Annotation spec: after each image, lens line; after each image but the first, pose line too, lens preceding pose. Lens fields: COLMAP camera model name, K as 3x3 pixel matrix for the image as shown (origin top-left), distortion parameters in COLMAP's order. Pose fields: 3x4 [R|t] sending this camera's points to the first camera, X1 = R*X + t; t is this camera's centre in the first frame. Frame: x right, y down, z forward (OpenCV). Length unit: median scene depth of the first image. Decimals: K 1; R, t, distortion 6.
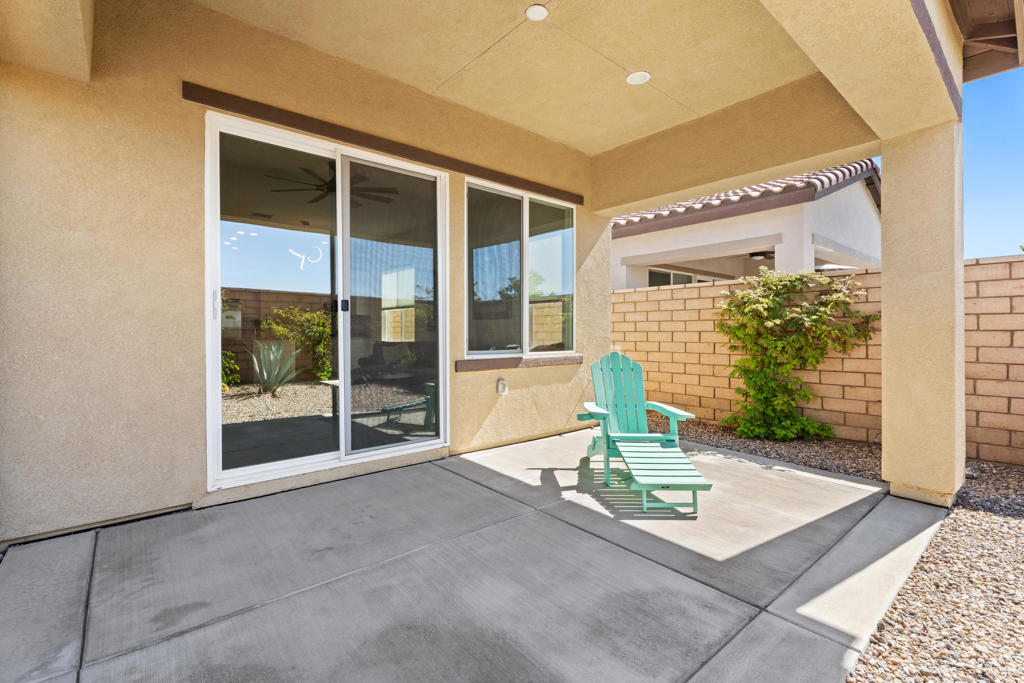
lens RADIAL K [[467.0, 0, 512.4], [0, 467.0, 334.6], [0, 0, 1]] dist [-0.000183, 0.001570]
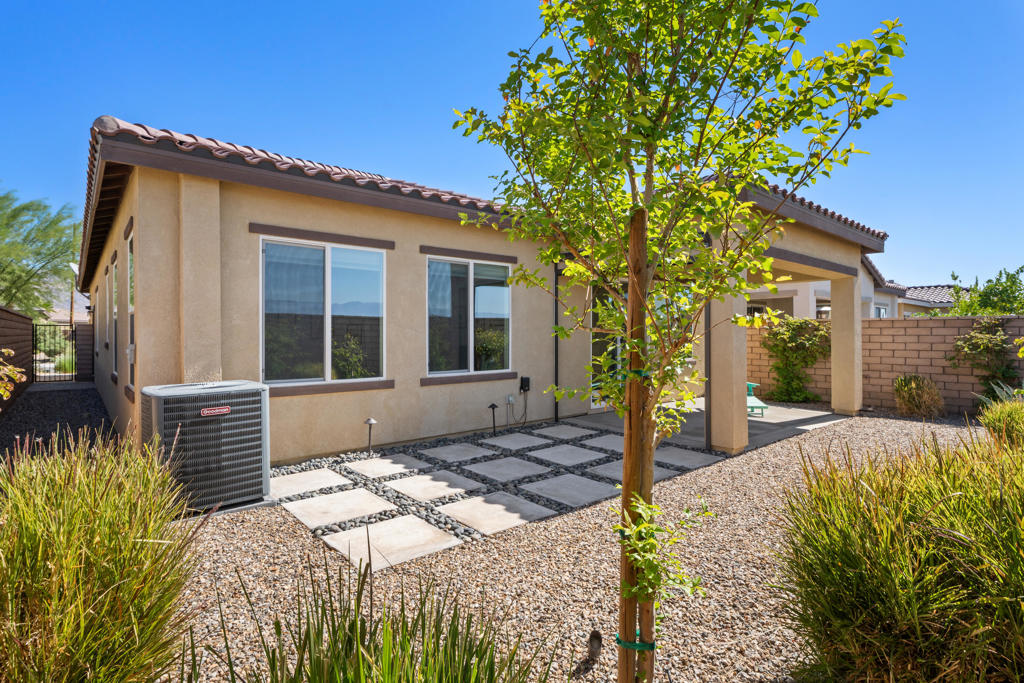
lens RADIAL K [[513.0, 0, 511.9], [0, 513.0, 333.7], [0, 0, 1]] dist [0.000234, -0.000168]
pose [[0.999996, 0.001980, 0.002158, -0.755182], [-0.001979, 0.999998, -0.000503, -0.077134], [-0.002159, 0.000499, 0.999998, -1.398935]]
